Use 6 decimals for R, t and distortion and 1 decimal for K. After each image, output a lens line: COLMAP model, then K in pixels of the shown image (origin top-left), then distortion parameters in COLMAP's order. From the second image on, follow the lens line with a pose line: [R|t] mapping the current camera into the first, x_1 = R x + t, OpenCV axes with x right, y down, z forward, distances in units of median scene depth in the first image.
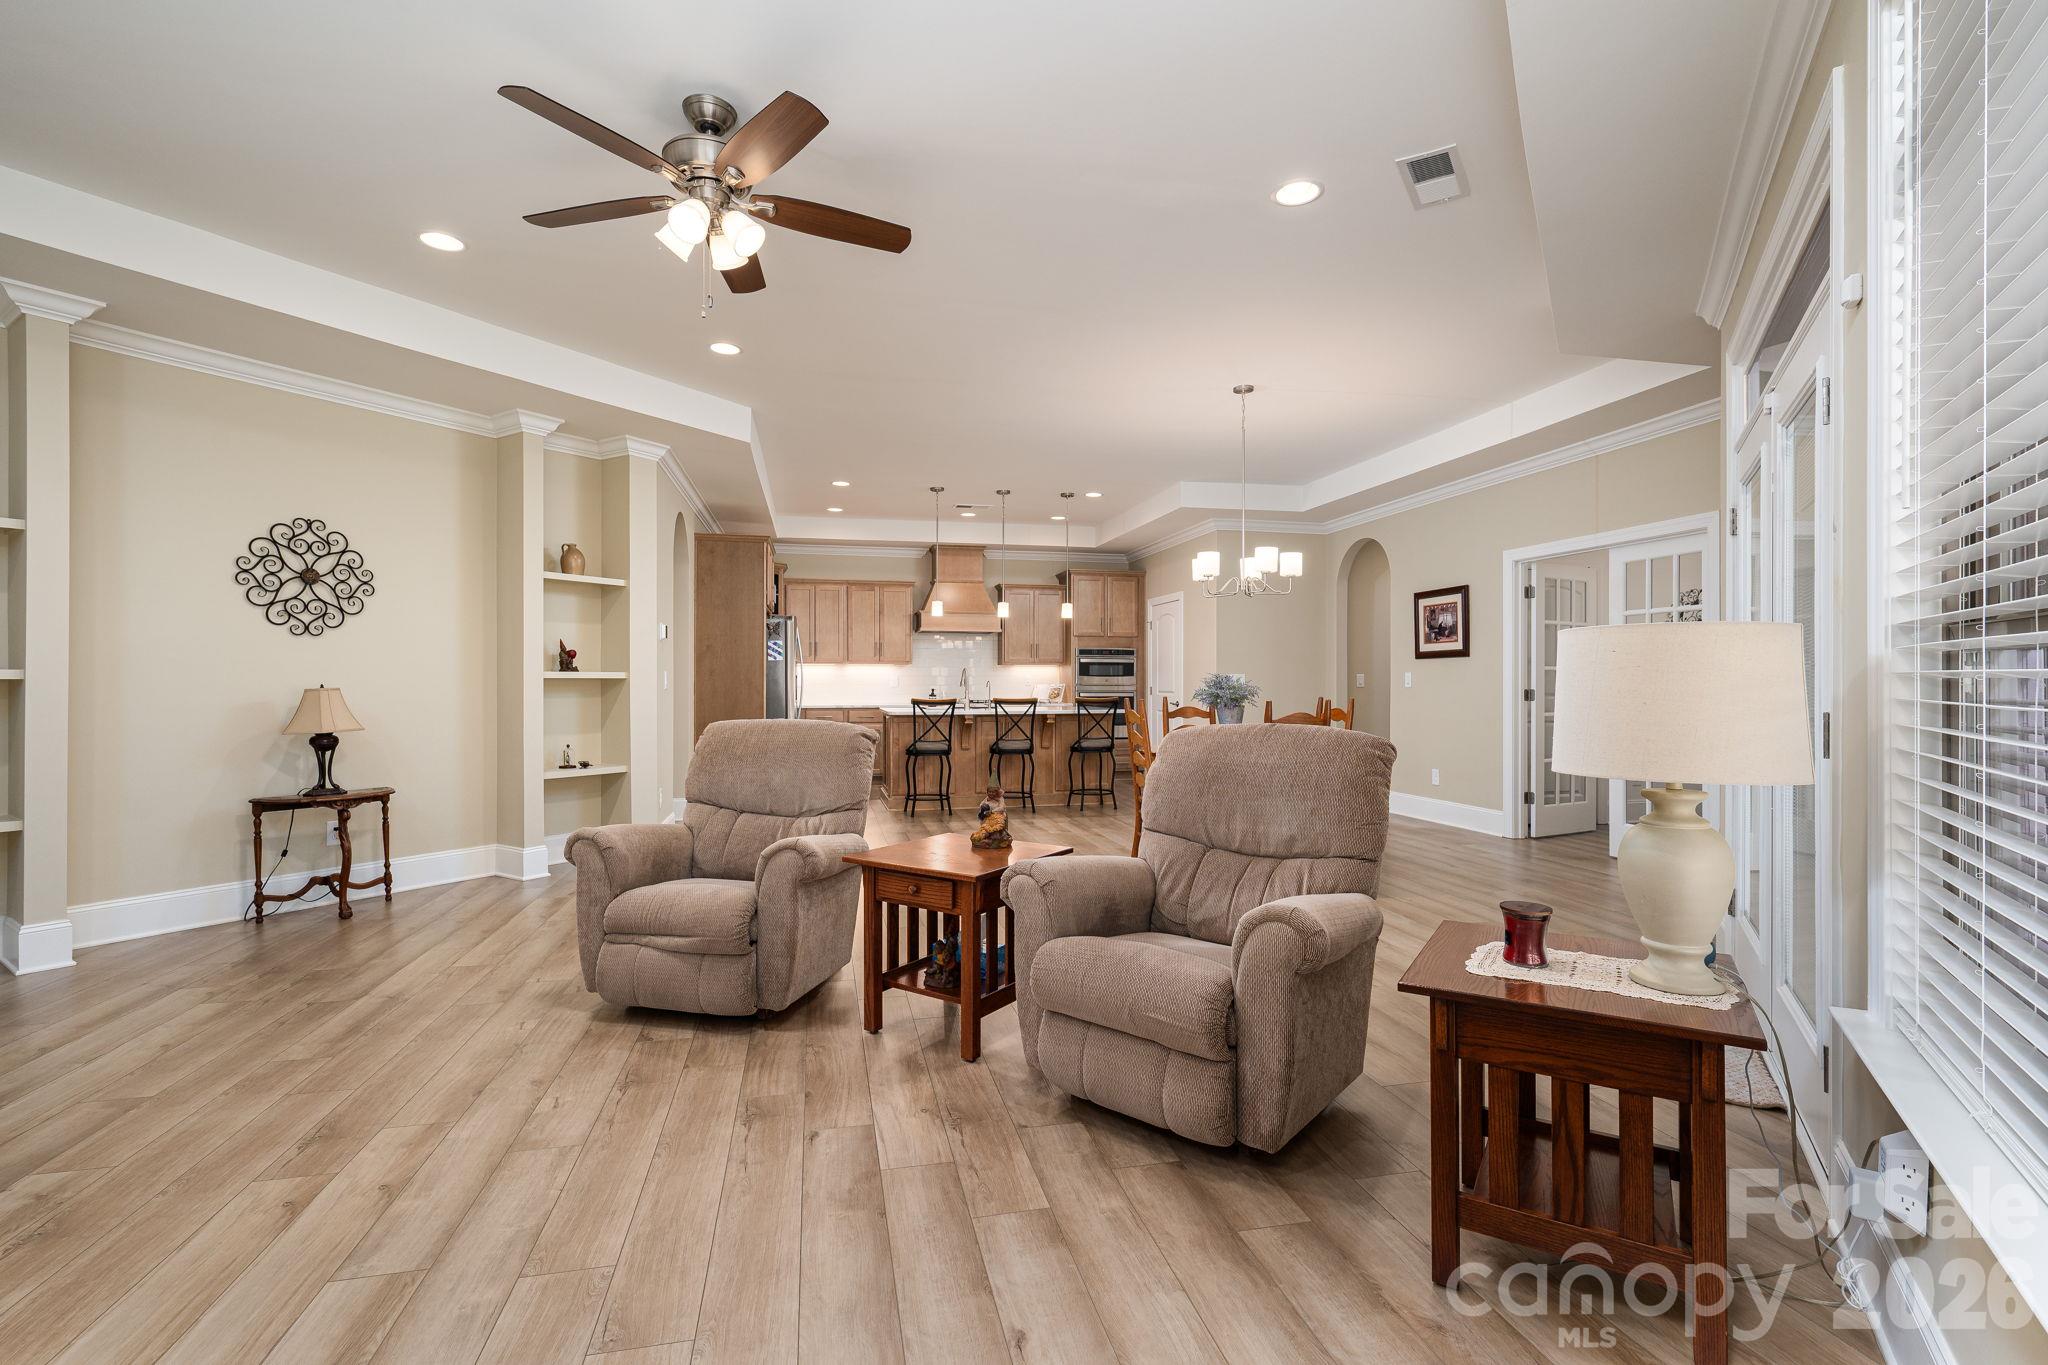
lens RADIAL K [[903.4, 0, 995.7], [0, 903.4, 681.2], [0, 0, 1]] dist [-0.003128, -0.000114]
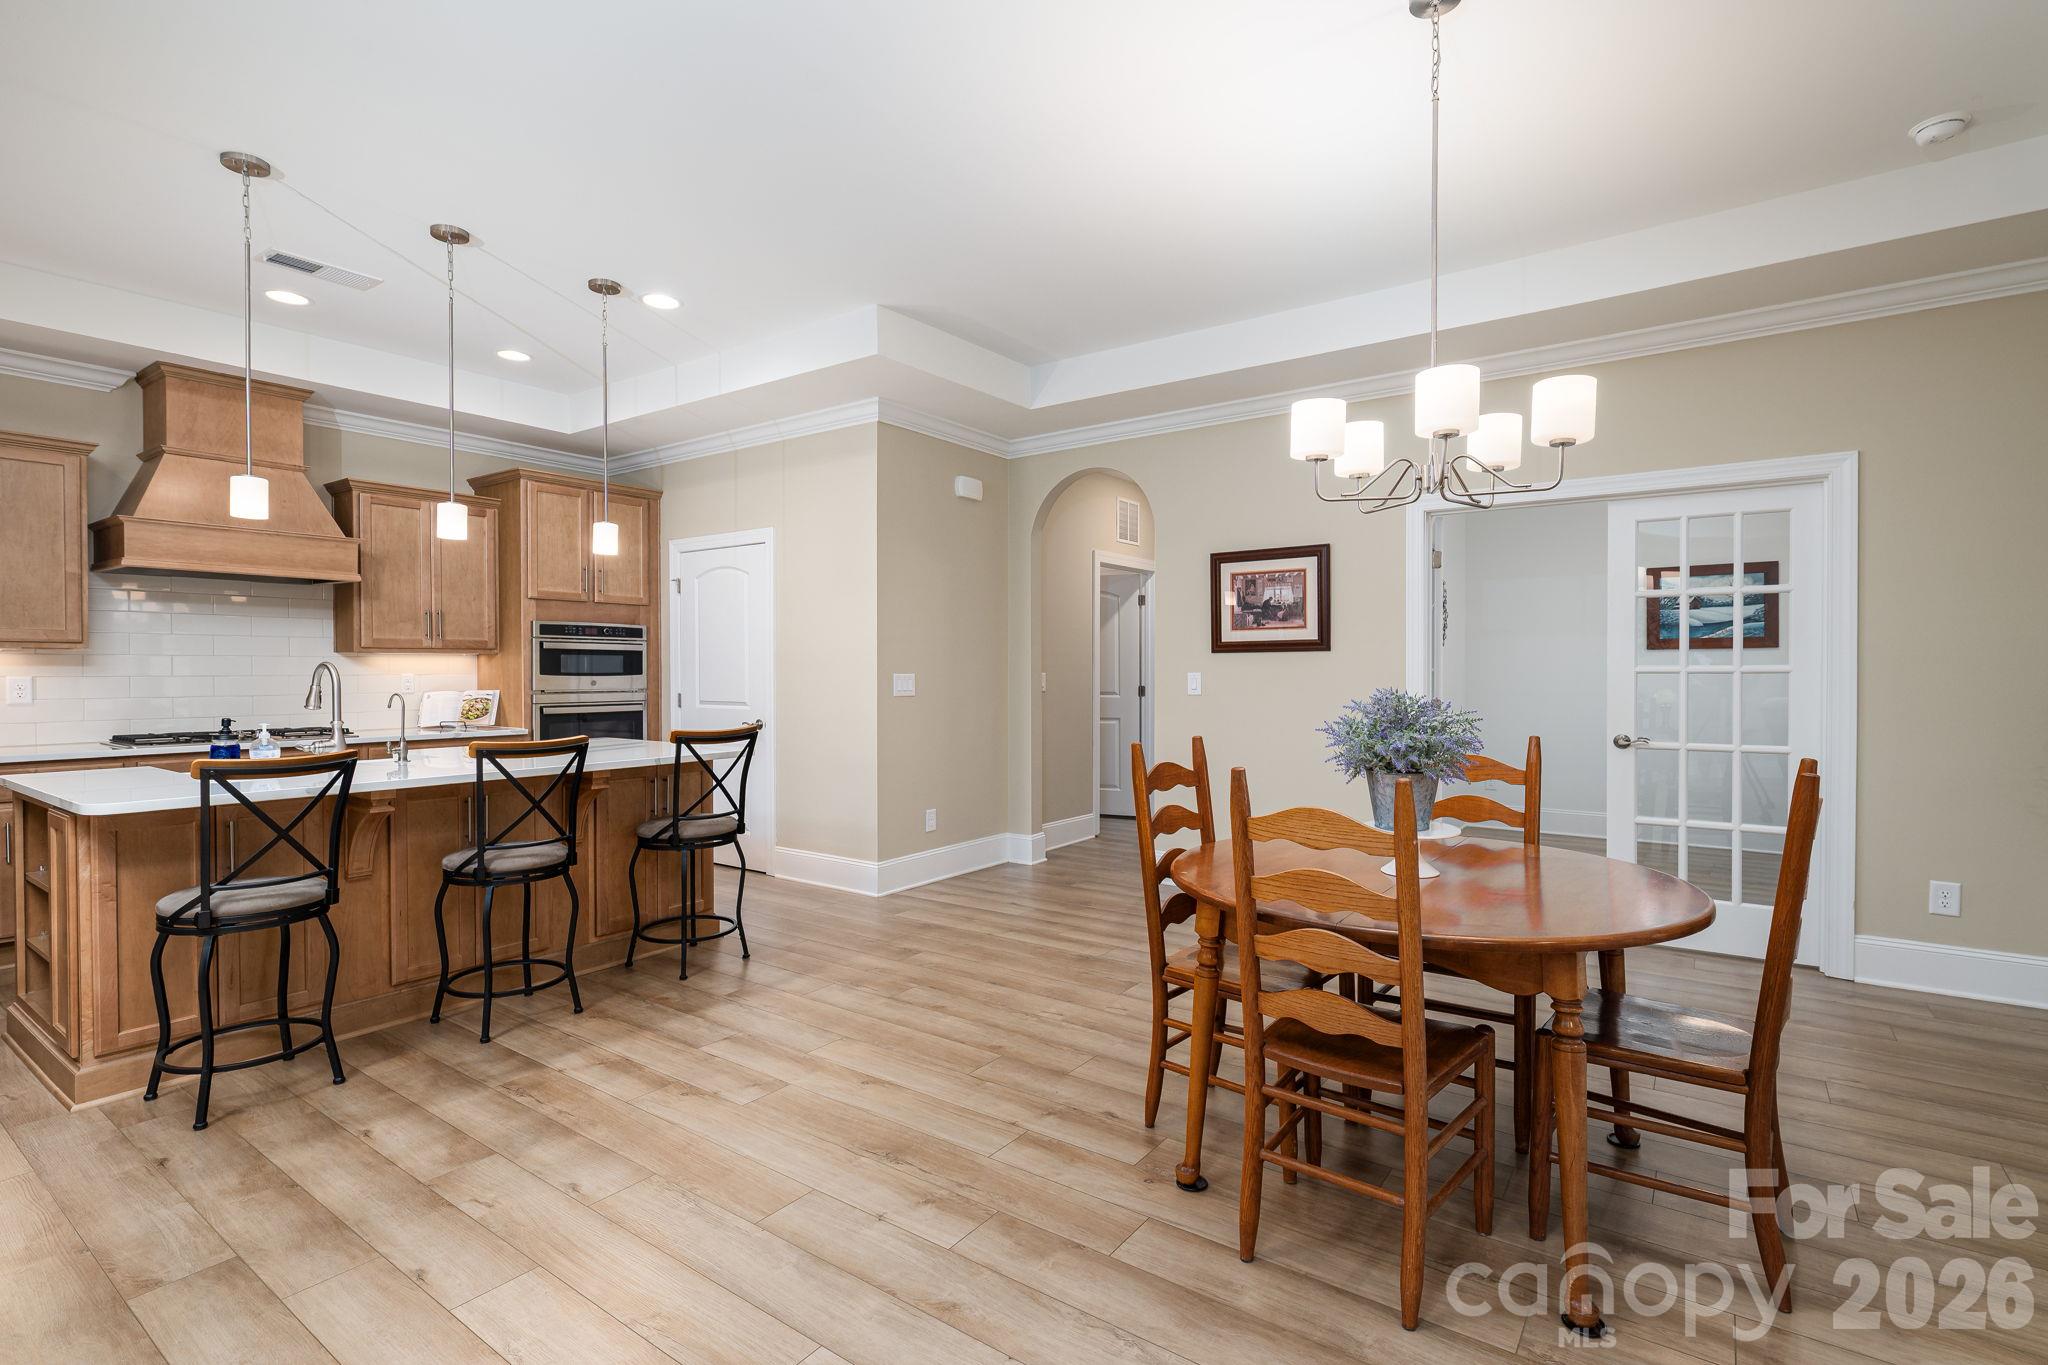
lens RADIAL K [[950.3, 0, 1024.0], [0, 950.3, 682.5], [0, 0, 1]] dist [0.000428, 0.000798]
pose [[0.724245, -0.012526, 0.689429, -0.122368], [0.002200, 0.999872, 0.015854, -0.013815], [-0.689539, -0.009965, 0.724180, 0.590140]]
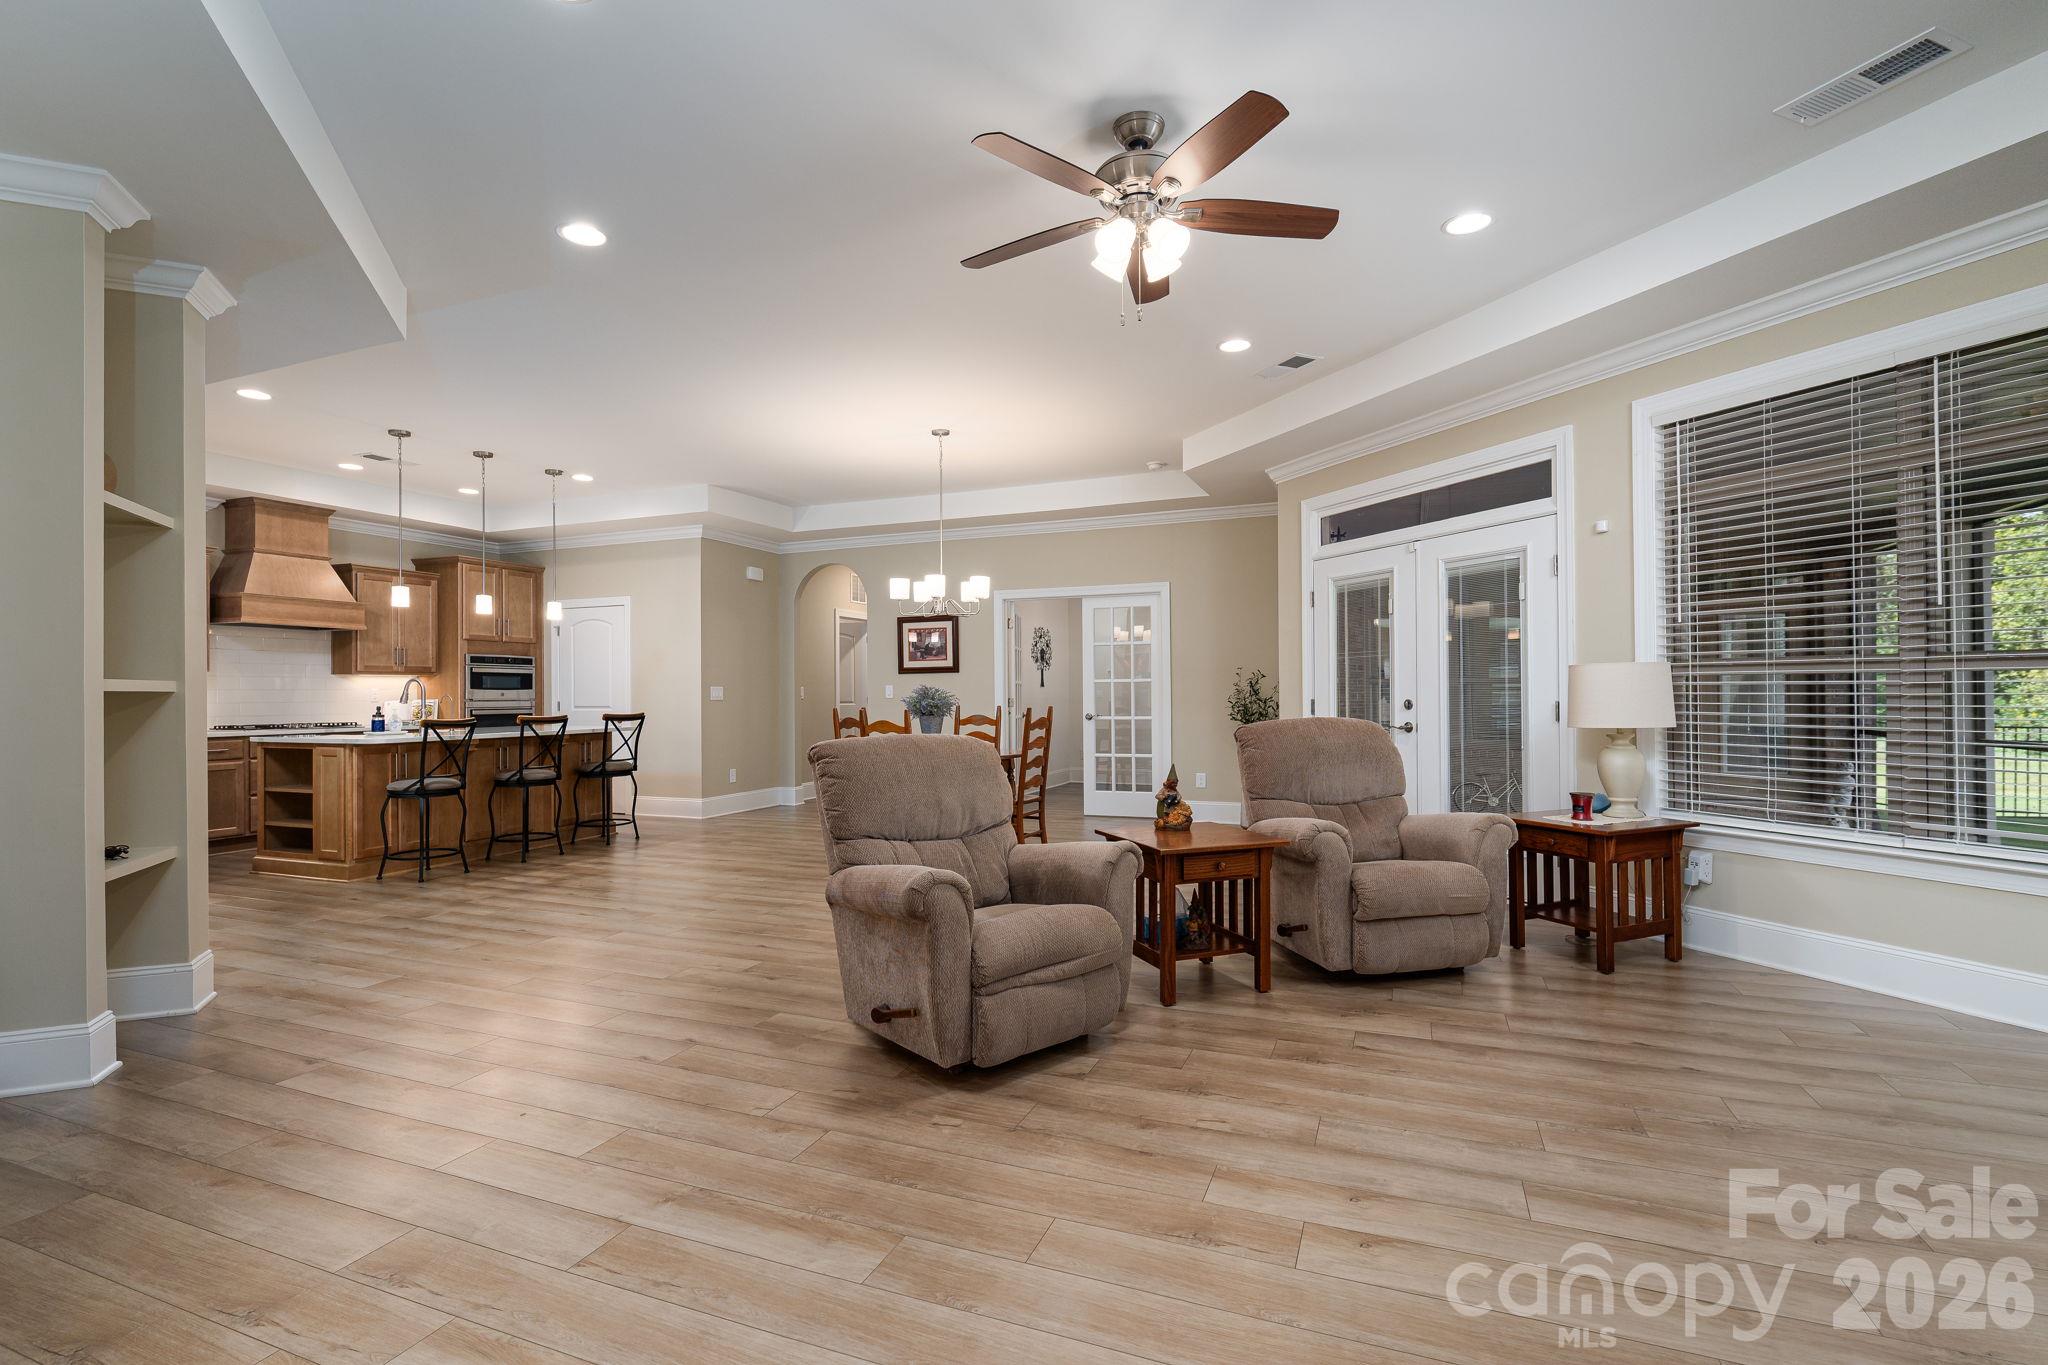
lens RADIAL K [[959.5, 0, 965.1], [0, 959.5, 693.5], [0, 0, 1]] dist [0.001870, 0.000208]
pose [[0.590627, -0.005468, 0.806926, -0.491627], [0.006601, 0.999976, 0.001945, -0.000700], [-0.806918, 0.004178, 0.590649, 0.197171]]
